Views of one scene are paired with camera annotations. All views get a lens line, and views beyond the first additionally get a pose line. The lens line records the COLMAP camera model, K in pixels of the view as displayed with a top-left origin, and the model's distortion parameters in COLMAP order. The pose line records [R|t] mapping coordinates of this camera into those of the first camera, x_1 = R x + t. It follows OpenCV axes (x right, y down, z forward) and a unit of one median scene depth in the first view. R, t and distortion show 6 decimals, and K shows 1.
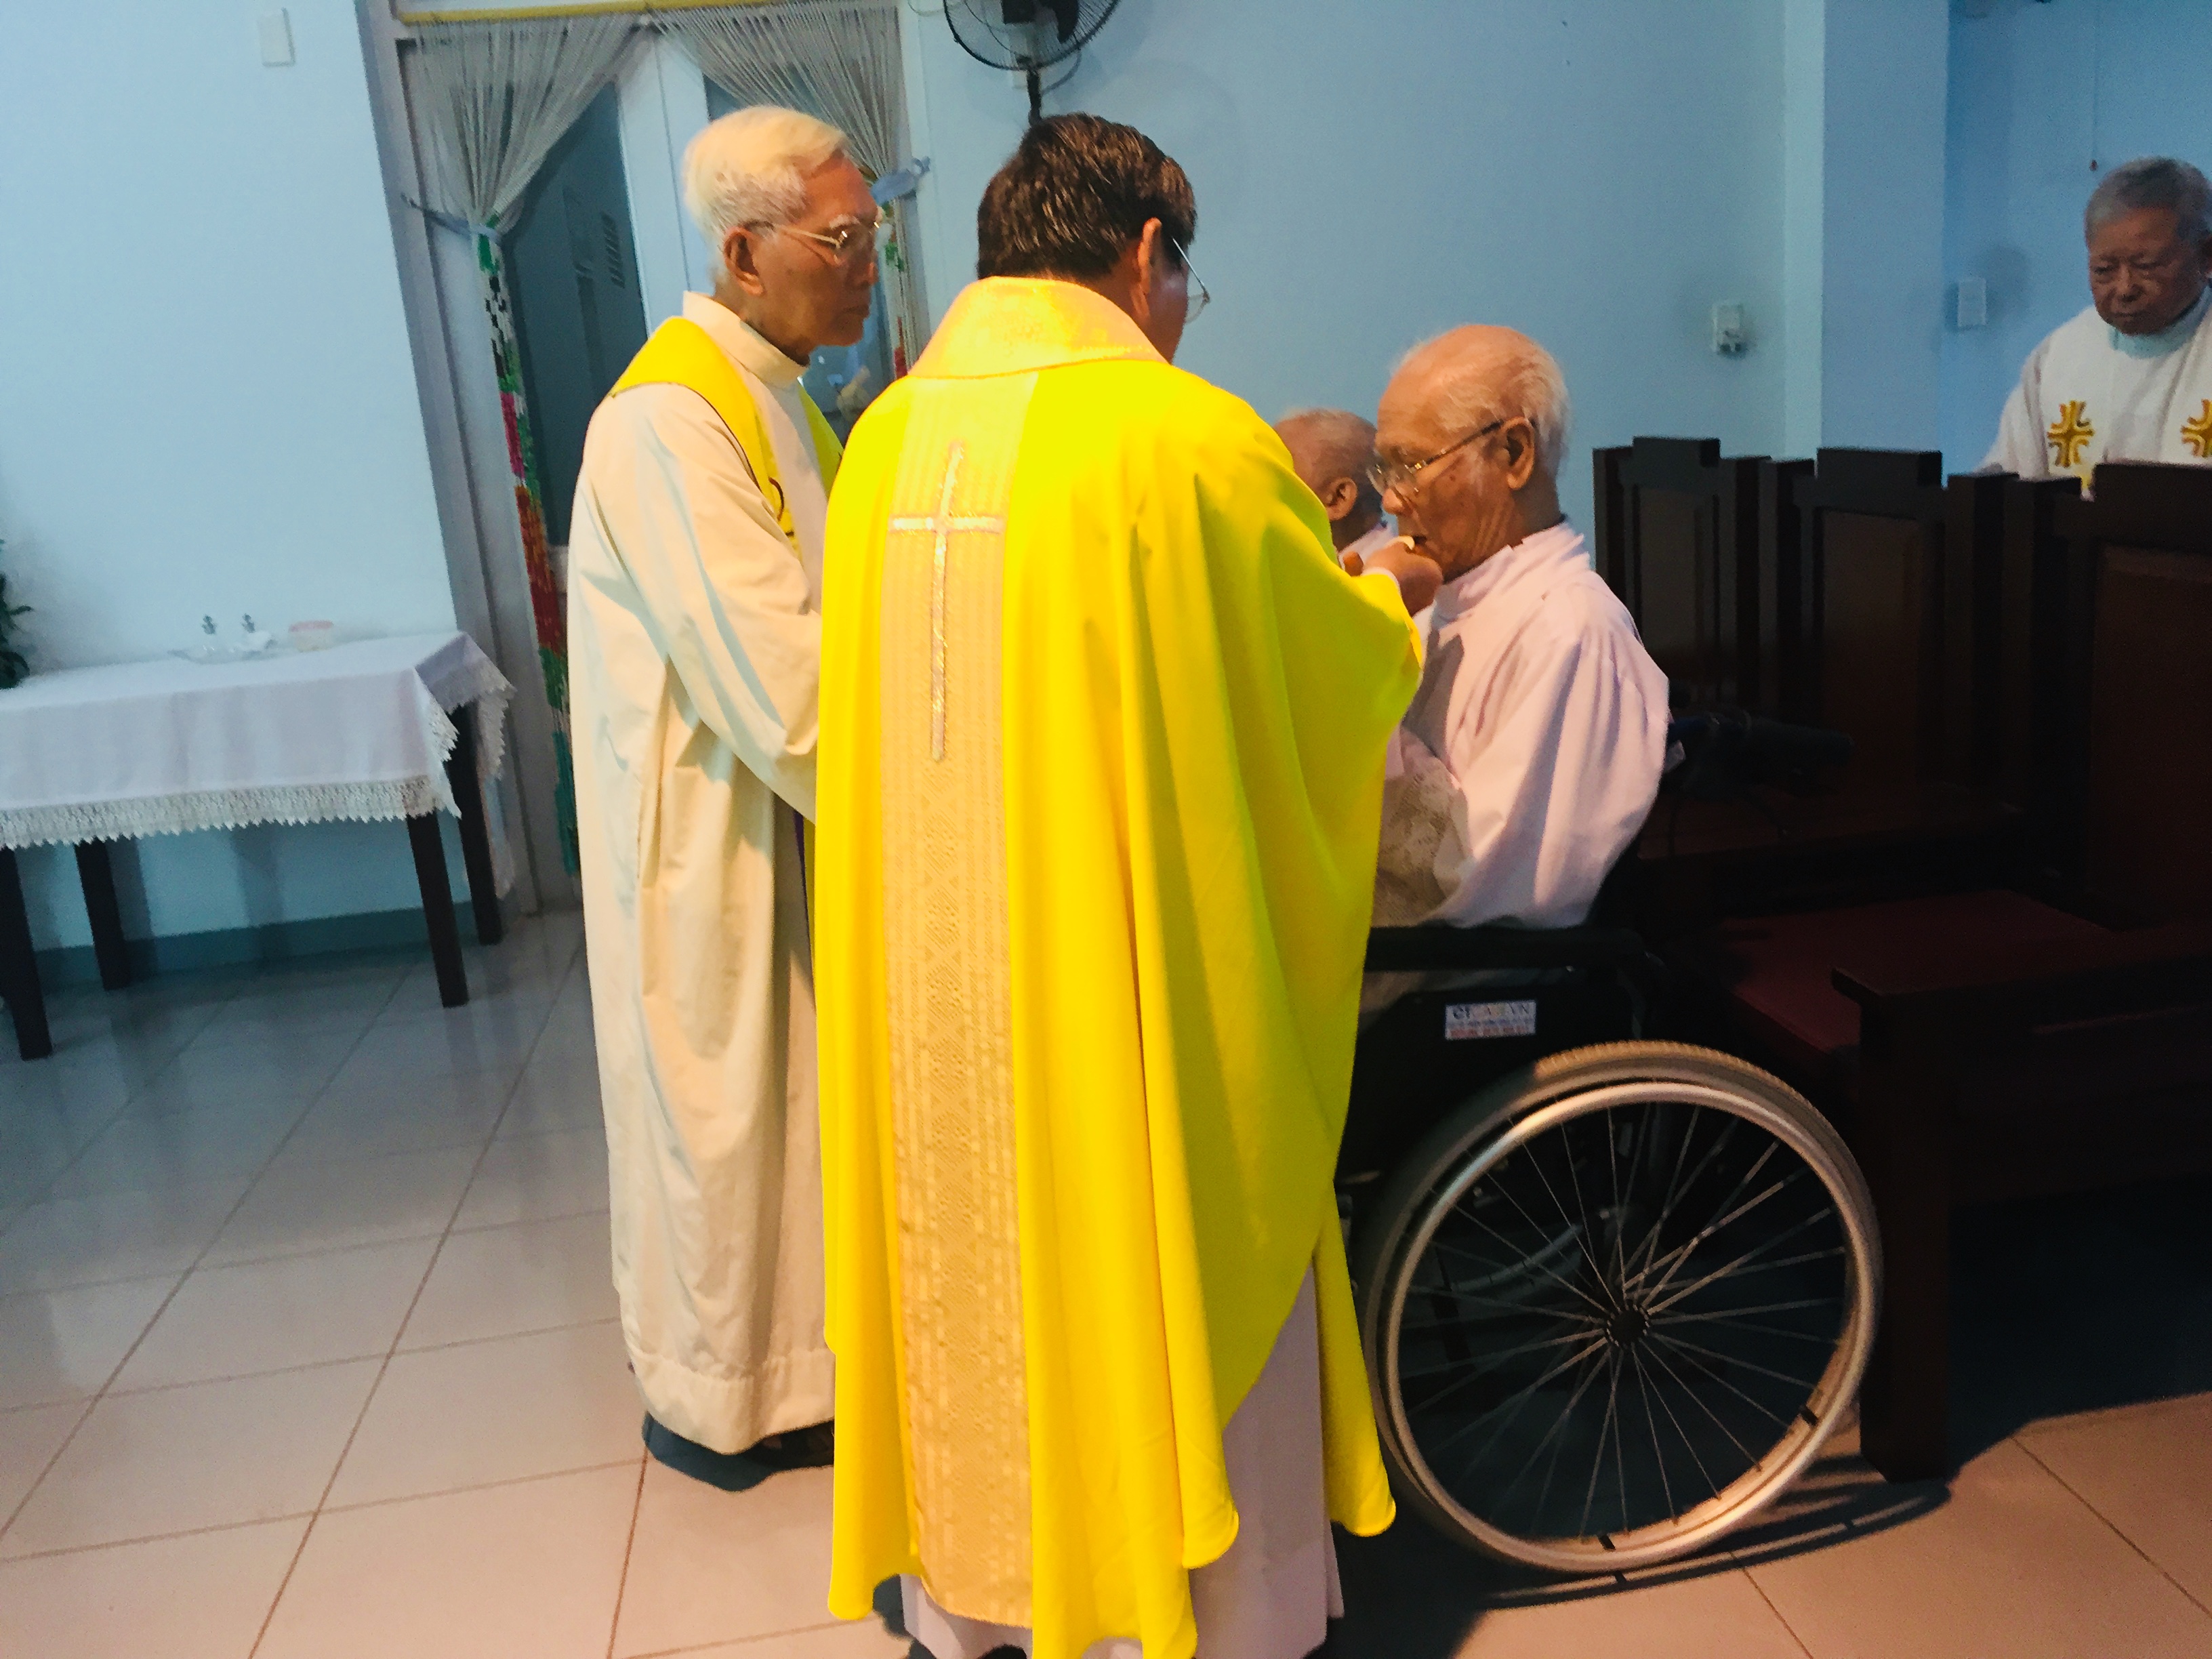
lens RADIAL K [[1866.1, 0, 1107.1], [0, 1866.1, 818.4], [0, 0, 1]] dist [0.006653, 0.008802]
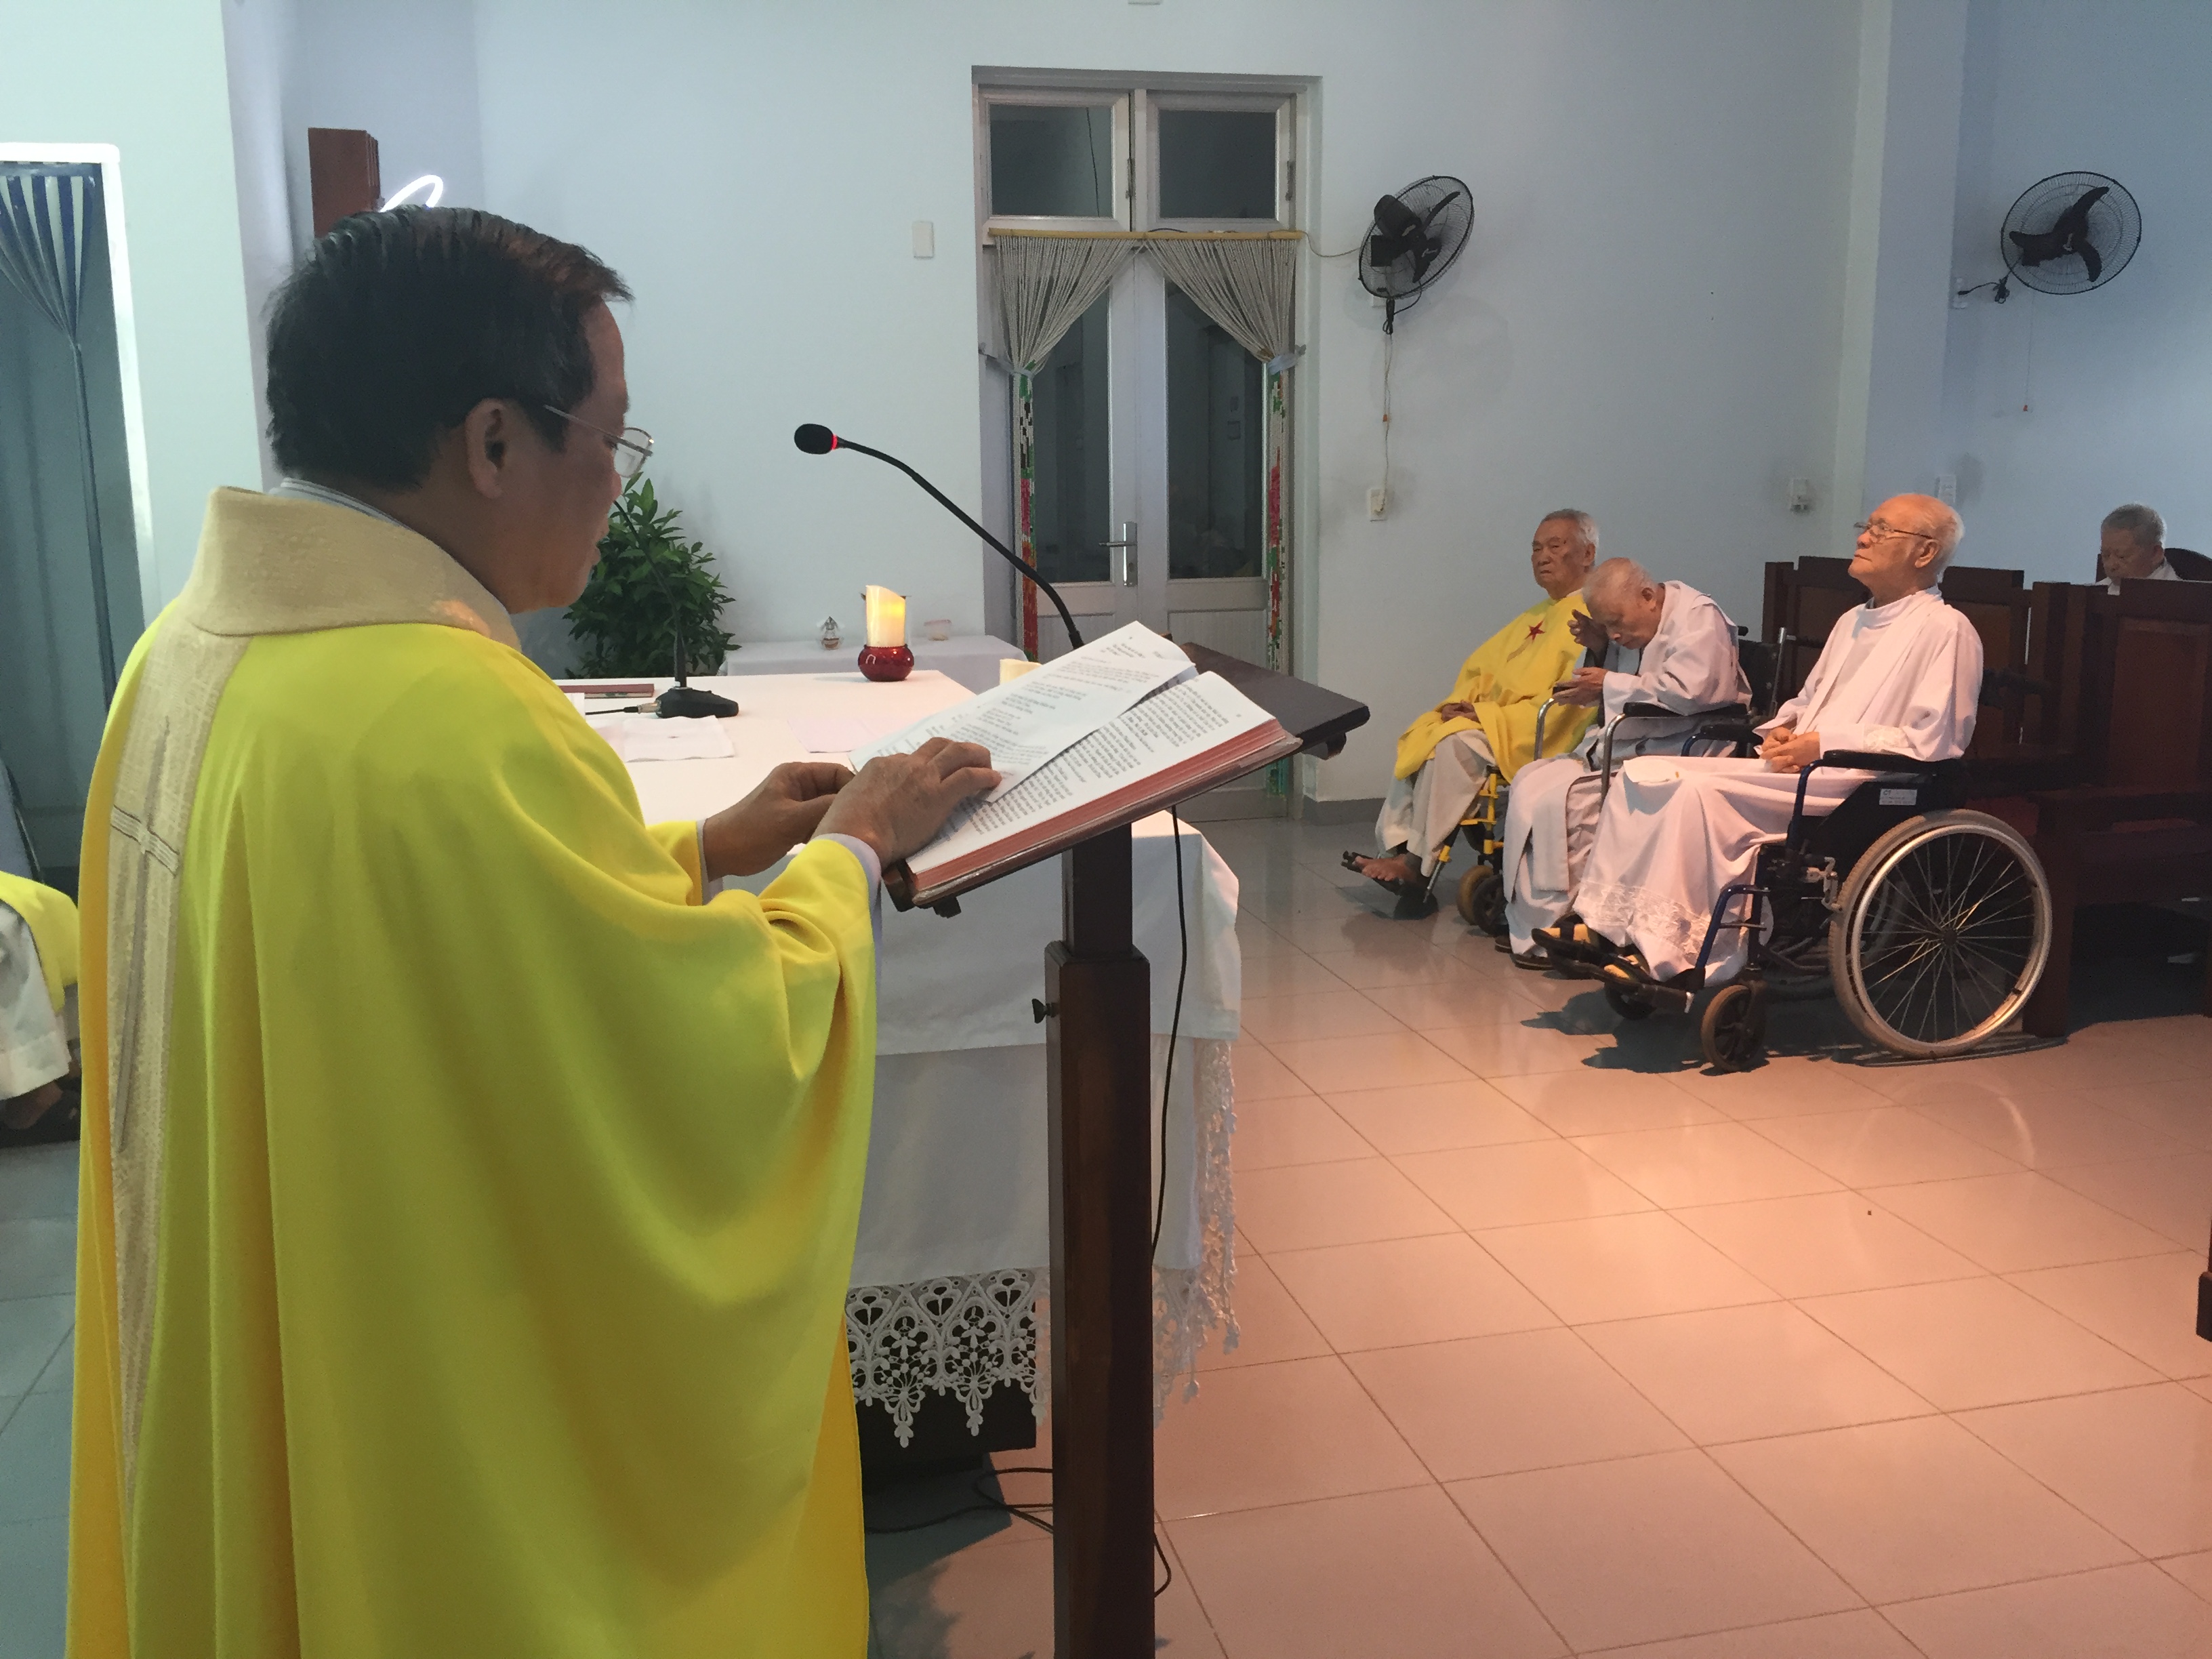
lens RADIAL K [[1857.3, 0, 1099.0], [0, 1857.3, 799.9], [0, 0, 1]] dist [0.008137, 0.126280]
pose [[0.993478, 0.052819, 0.101057, -0.411174], [-0.046698, 0.996982, -0.062012, 0.122267], [-0.104027, 0.056889, 0.992946, -0.484844]]
